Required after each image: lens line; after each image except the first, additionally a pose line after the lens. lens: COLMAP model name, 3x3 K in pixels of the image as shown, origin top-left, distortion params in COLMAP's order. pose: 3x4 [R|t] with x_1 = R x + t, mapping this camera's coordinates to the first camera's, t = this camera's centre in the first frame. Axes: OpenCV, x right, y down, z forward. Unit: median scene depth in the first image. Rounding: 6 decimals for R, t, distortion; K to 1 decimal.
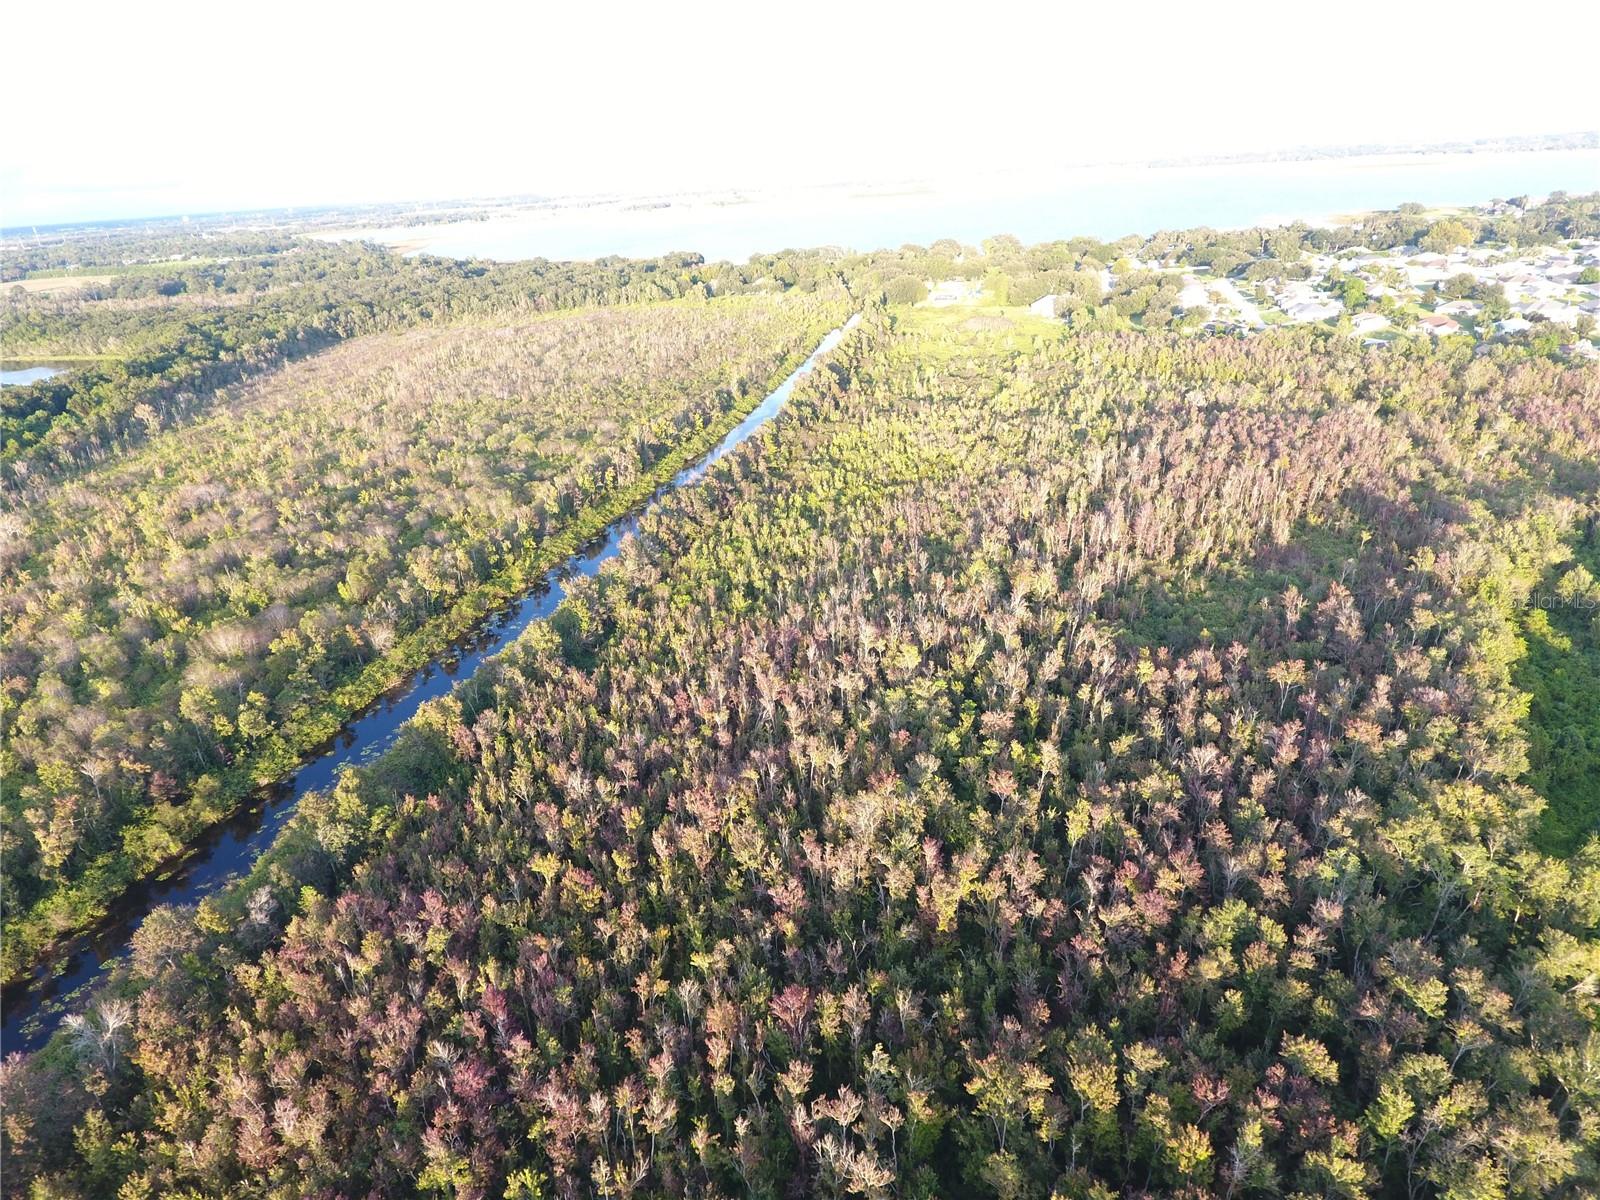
lens RADIAL K [[936.4, 0, 803.0], [0, 936.4, 599.2], [0, 0, 1]] dist [-0.000050, -0.002353]
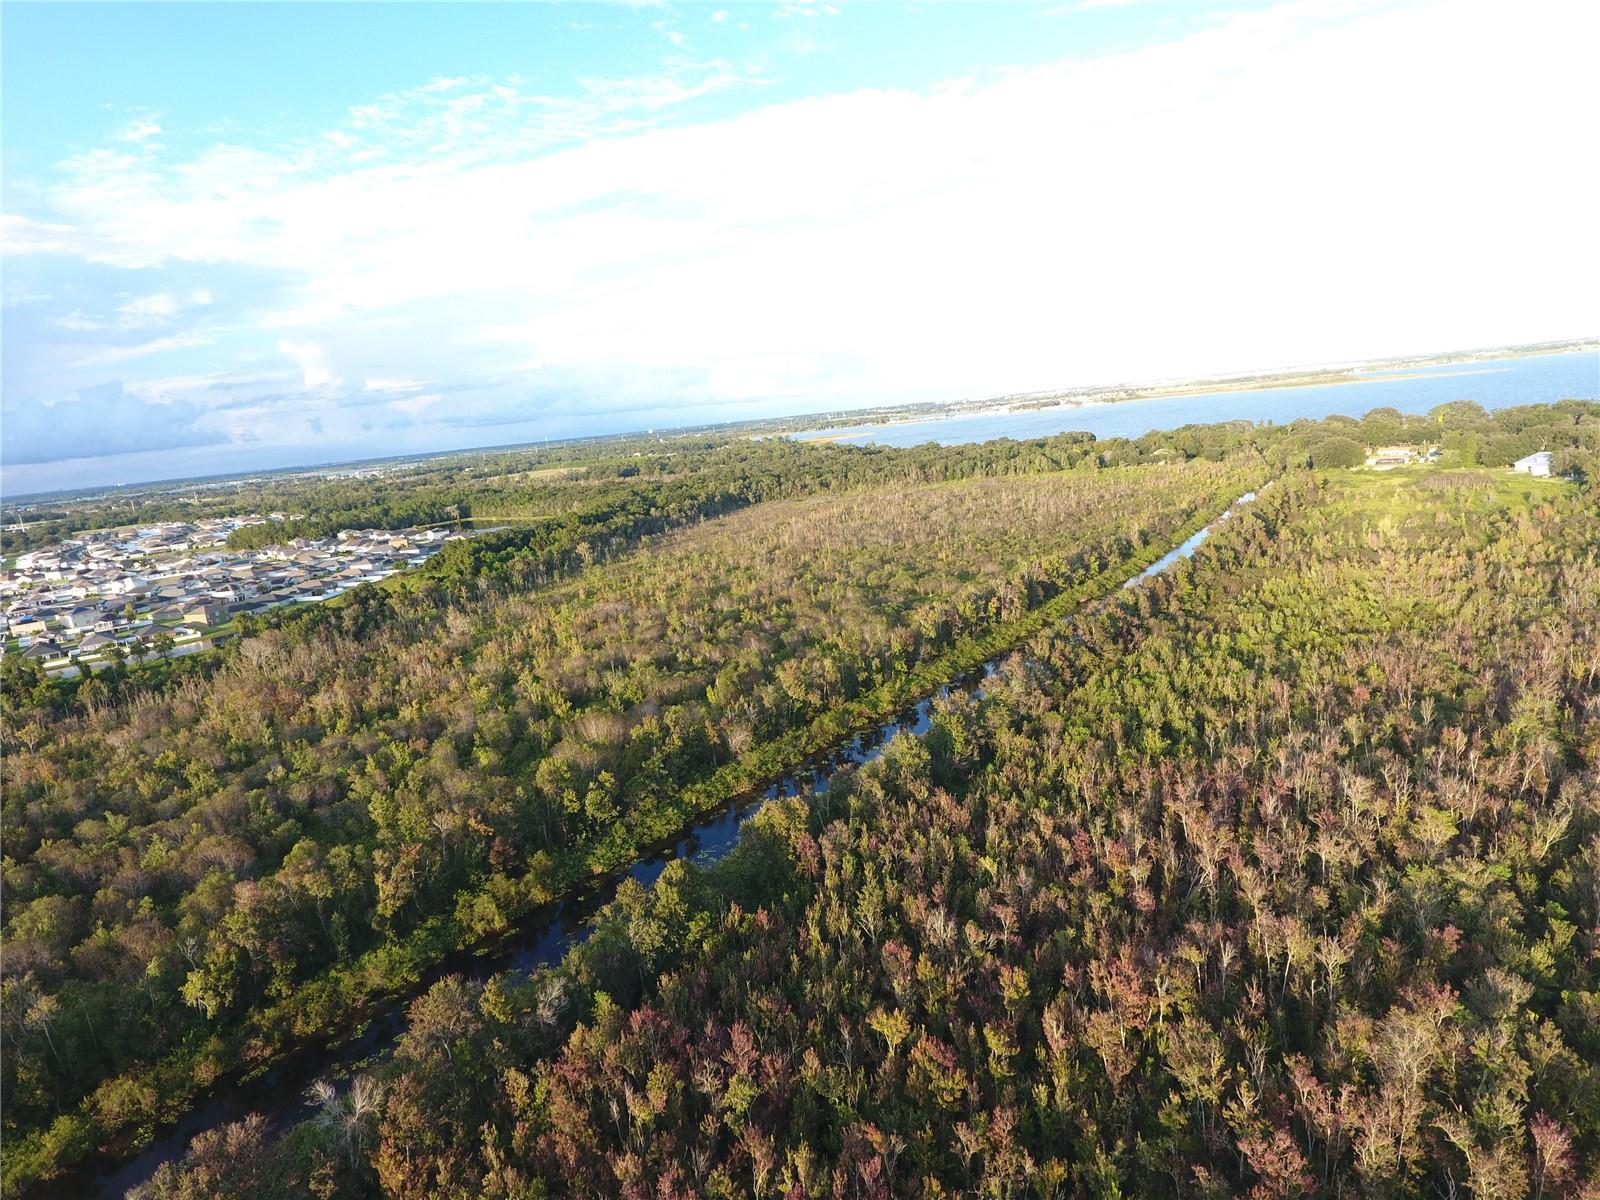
lens RADIAL K [[936.4, 0, 800.0], [0, 936.4, 600.0], [0, 0, 1]] dist [-0.002728, -0.002606]
pose [[0.923065, 0.041143, -0.382438, -0.050407], [-0.116856, 0.977265, -0.176913, 0.065359], [0.366465, 0.207992, 0.906886, 0.165686]]
